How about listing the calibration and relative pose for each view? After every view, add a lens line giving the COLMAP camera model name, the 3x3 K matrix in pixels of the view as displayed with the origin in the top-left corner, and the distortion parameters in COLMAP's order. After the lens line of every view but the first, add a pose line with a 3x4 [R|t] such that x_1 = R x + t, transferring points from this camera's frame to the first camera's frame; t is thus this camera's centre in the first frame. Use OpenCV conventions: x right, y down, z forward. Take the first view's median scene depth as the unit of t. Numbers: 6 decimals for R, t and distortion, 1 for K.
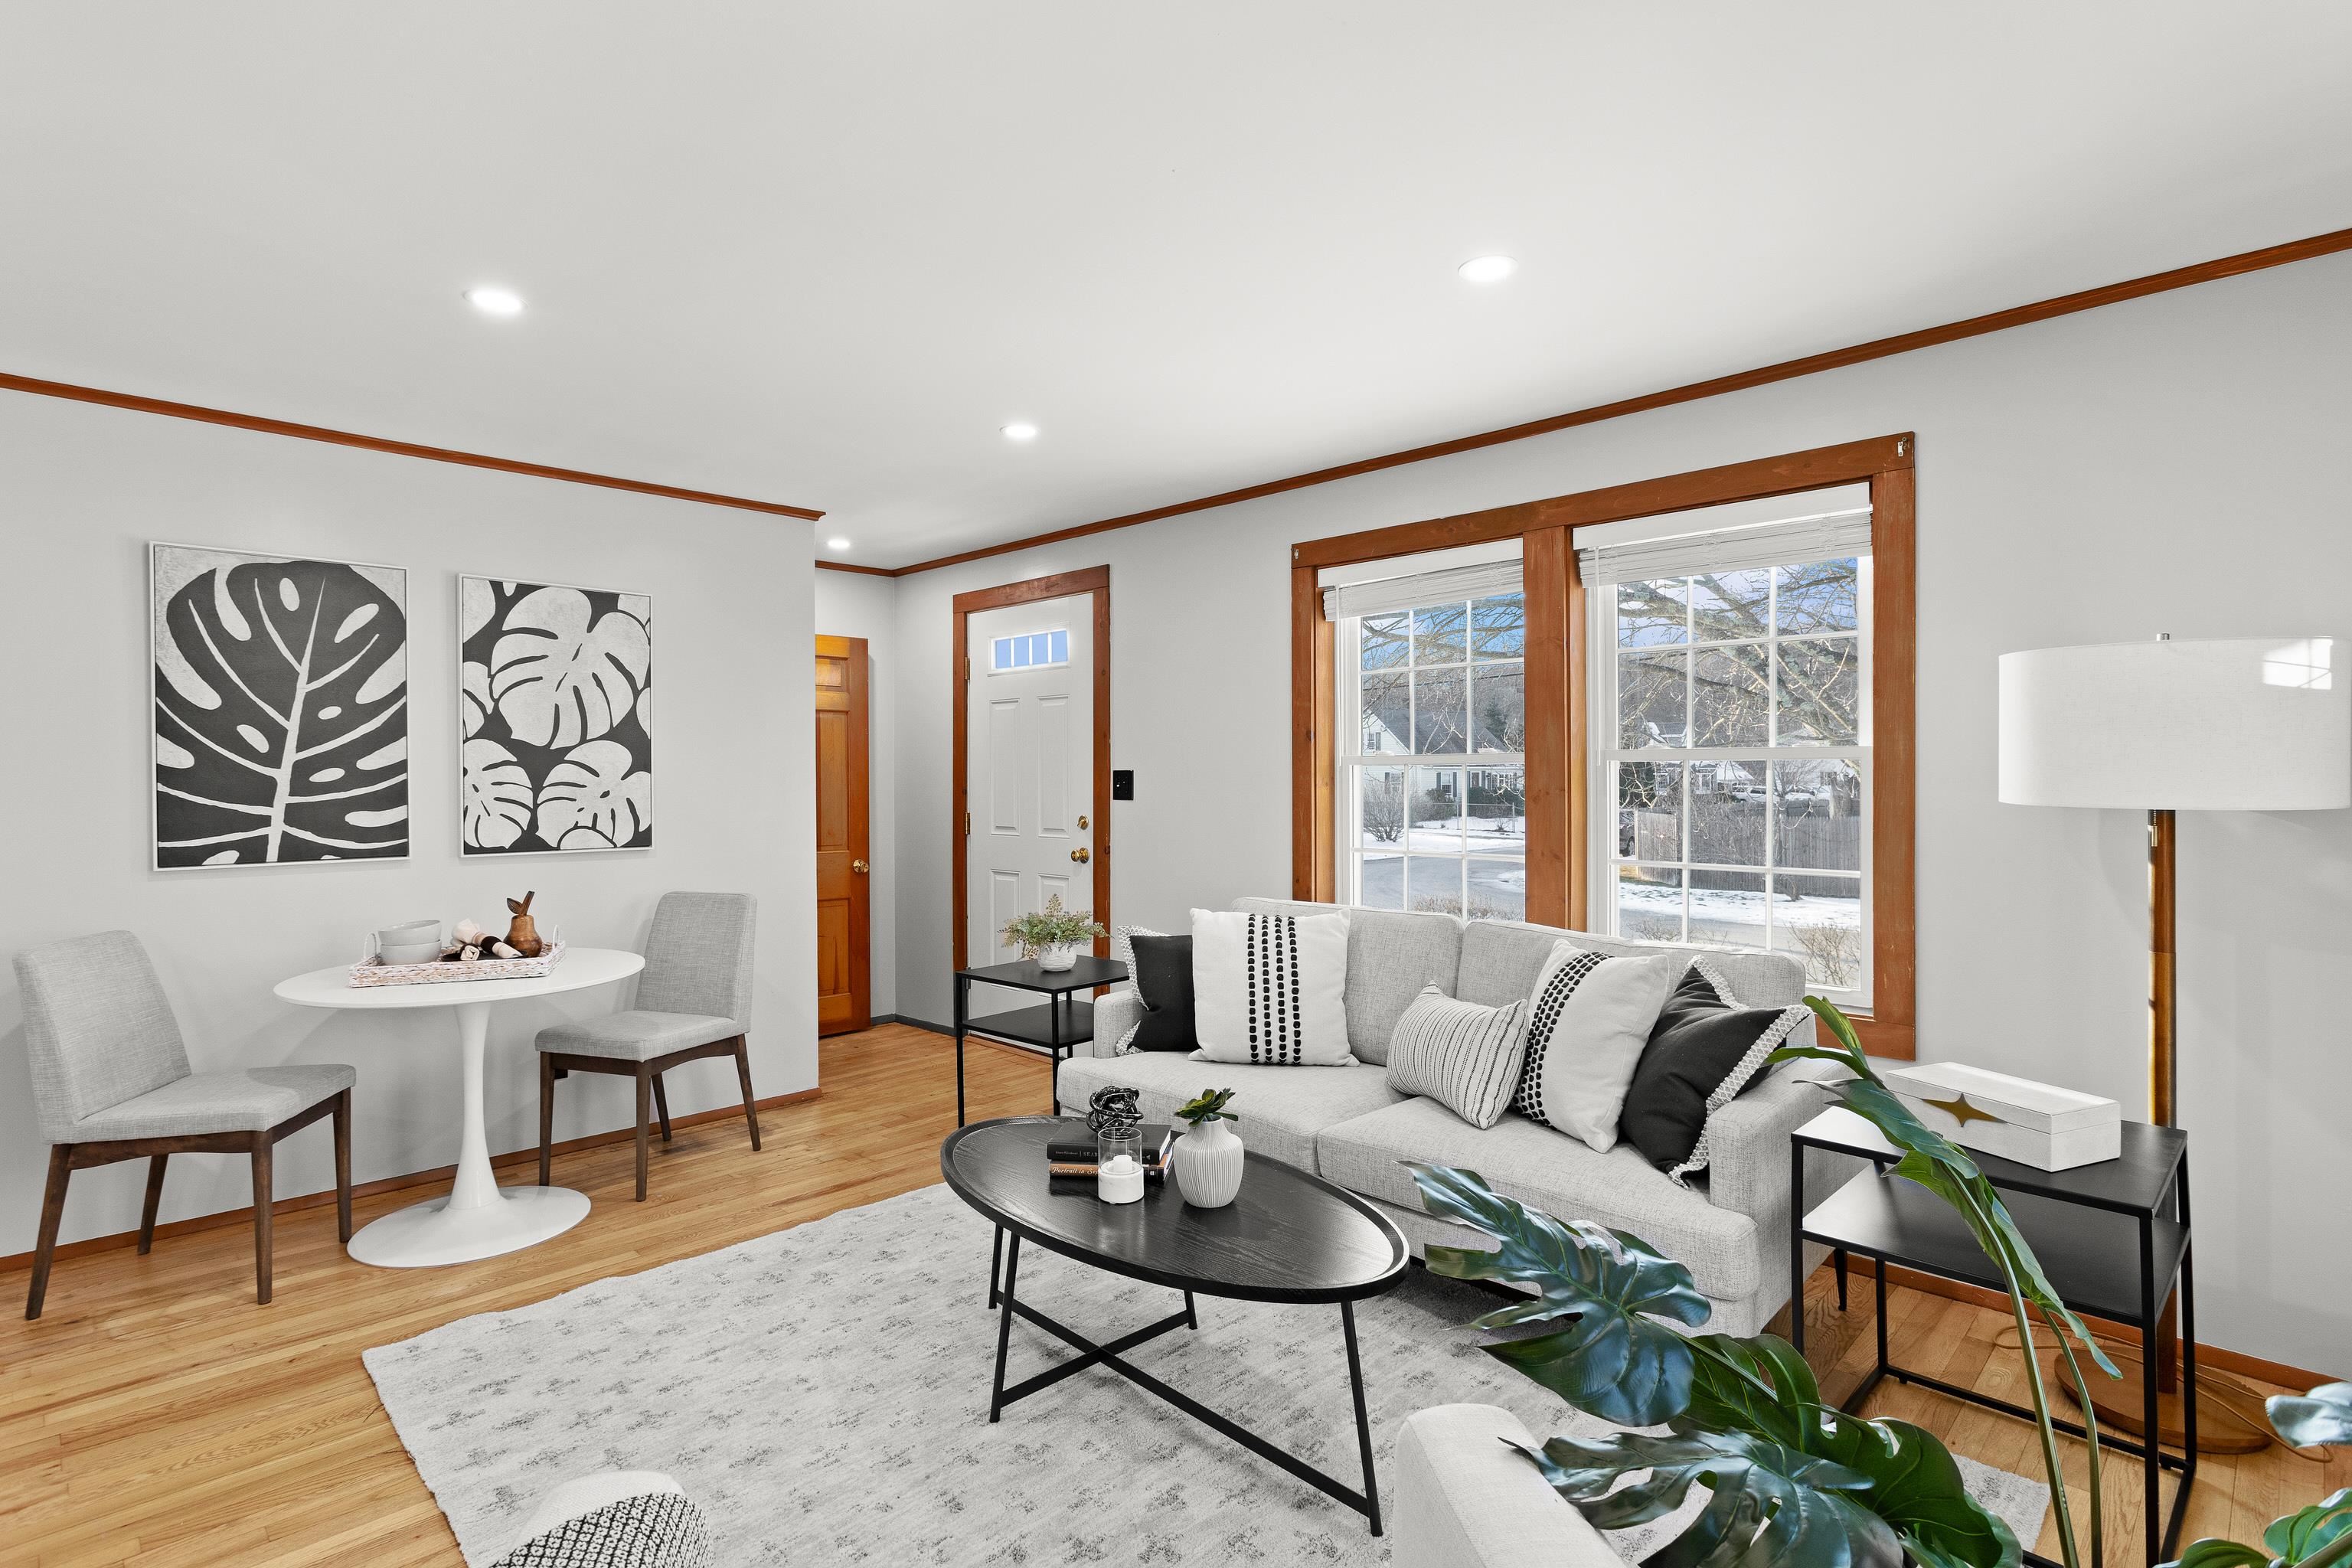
lens RADIAL K [[1170.3, 0, 1181.5], [0, 1170.3, 779.6], [0, 0, 1]] dist [0.001247, 0.000320]
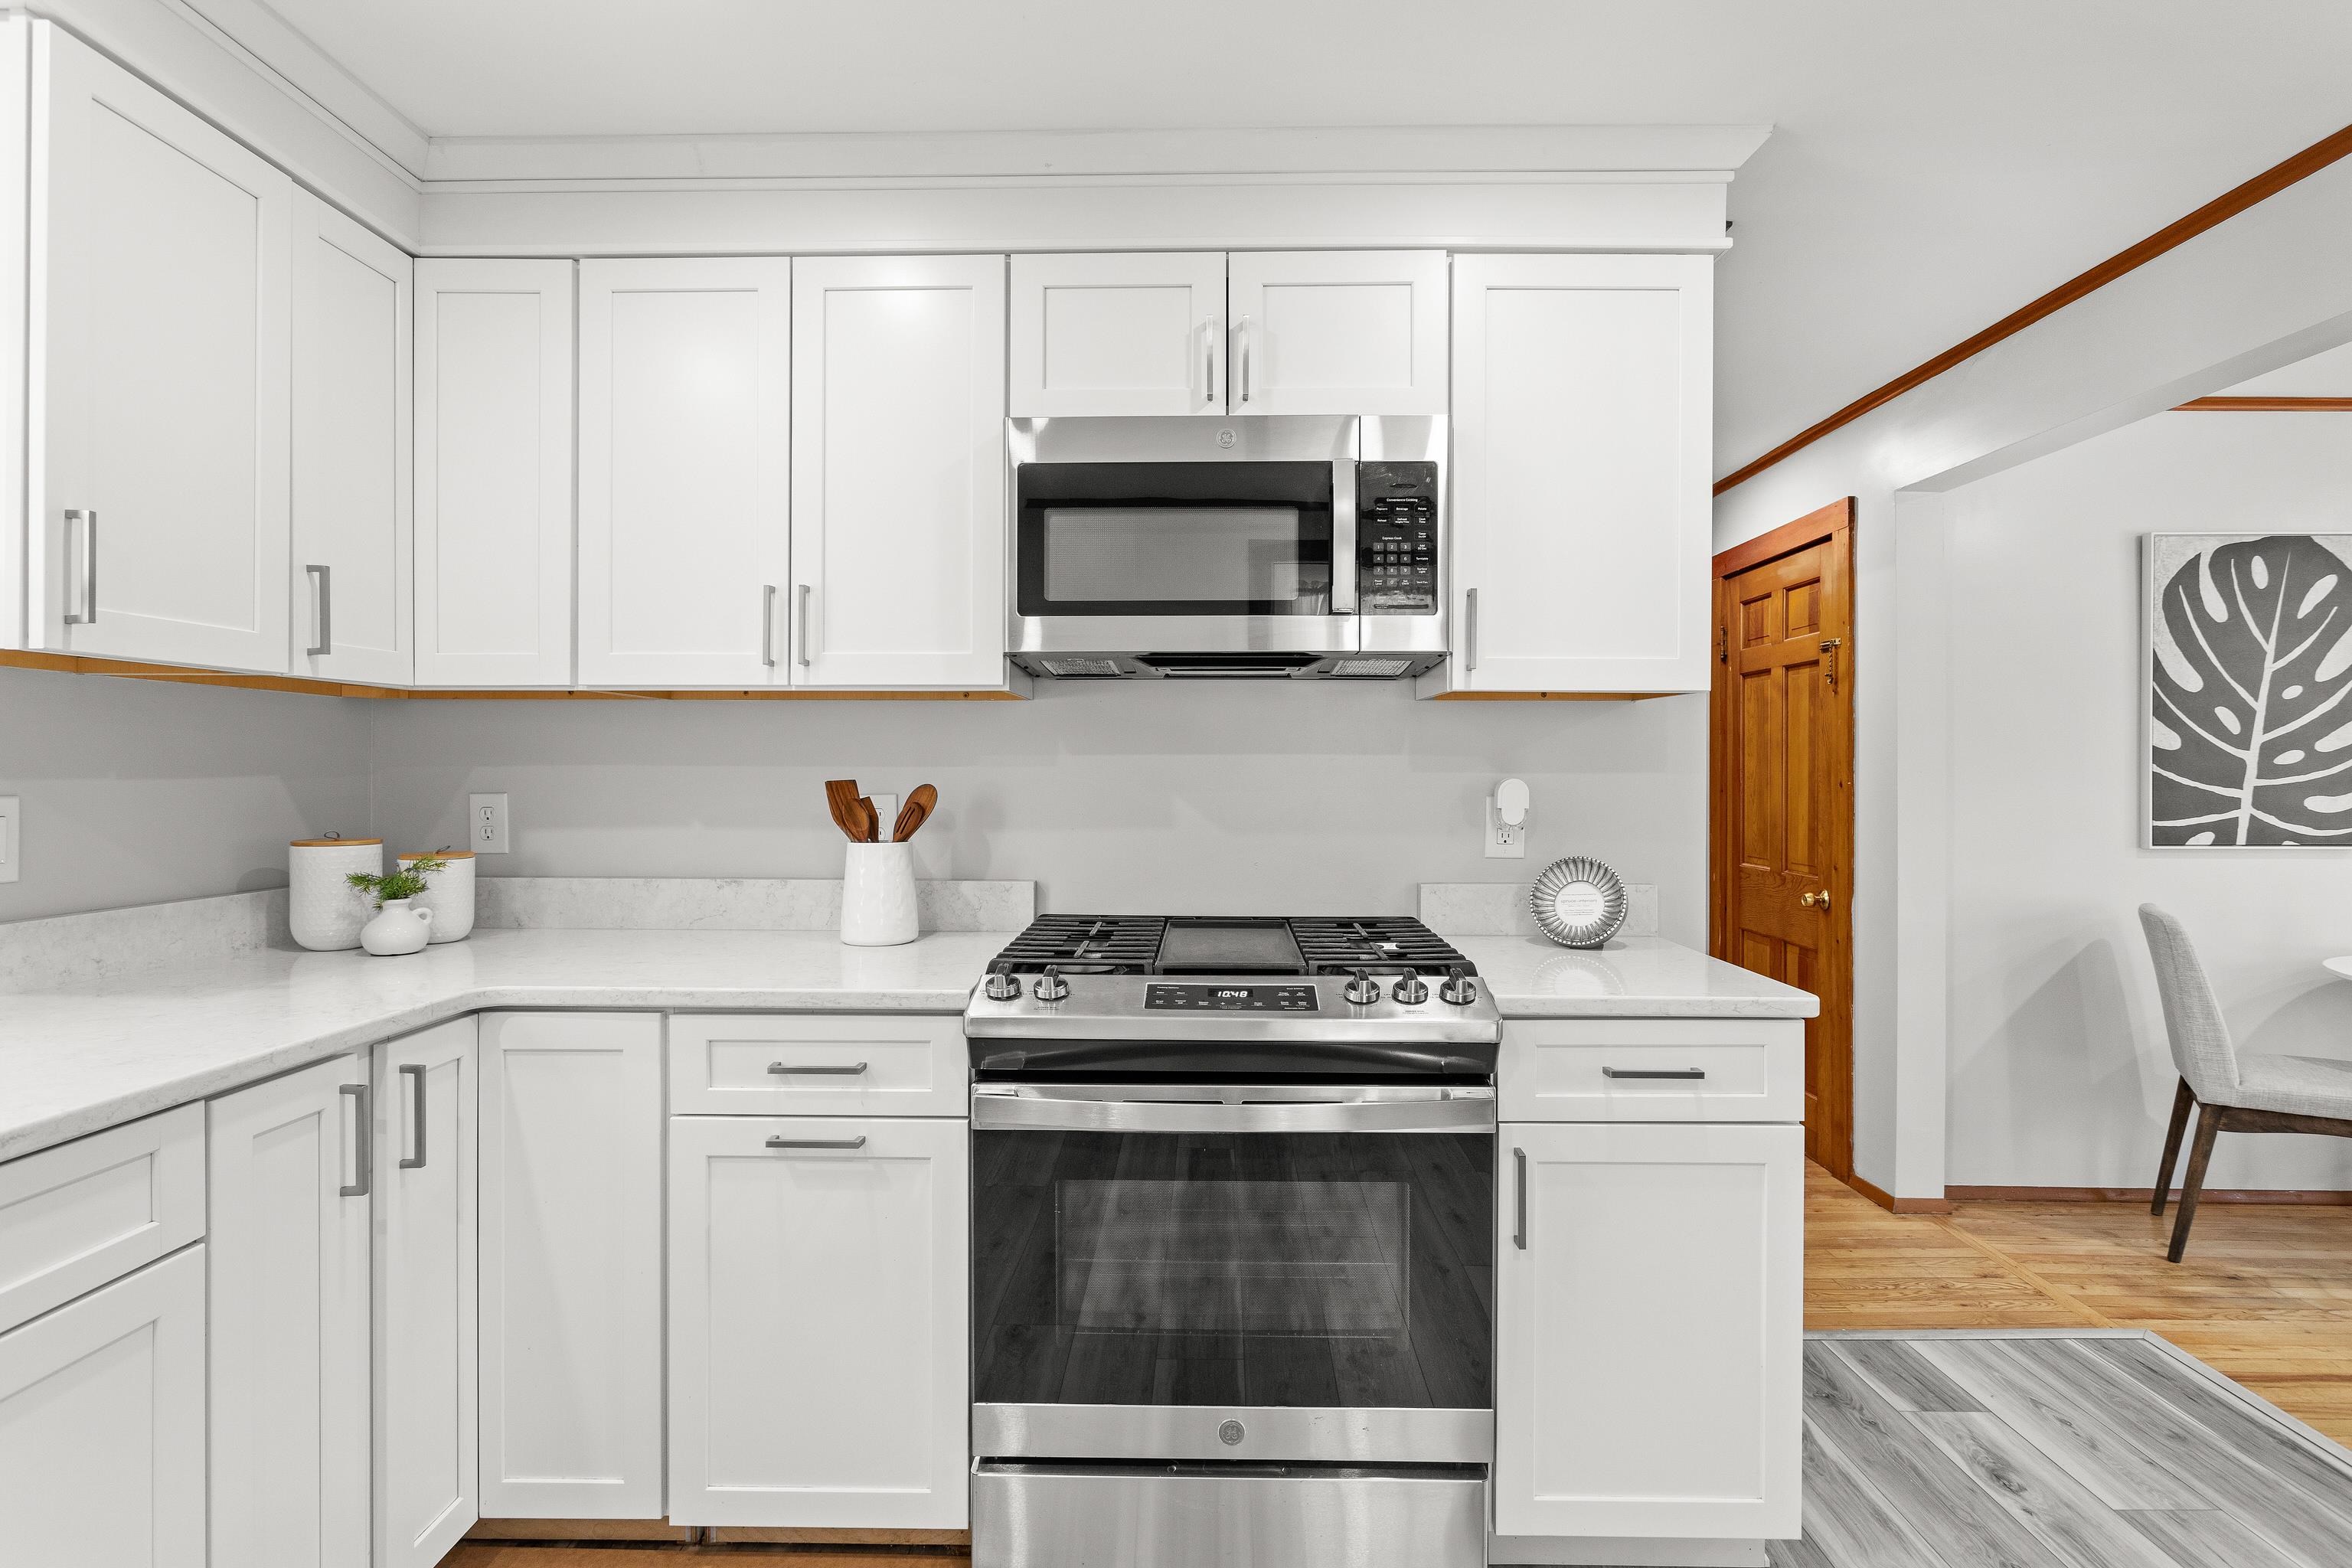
lens RADIAL K [[1170.3, 0, 1177.8], [0, 1170.3, 777.0], [0, 0, 1]] dist [0.001247, 0.000320]
pose [[0.701960, 0.006534, -0.712186, -0.701840], [-0.007935, 0.999968, 0.001354, 0.018667], [0.712172, 0.004701, 0.701989, -0.328512]]
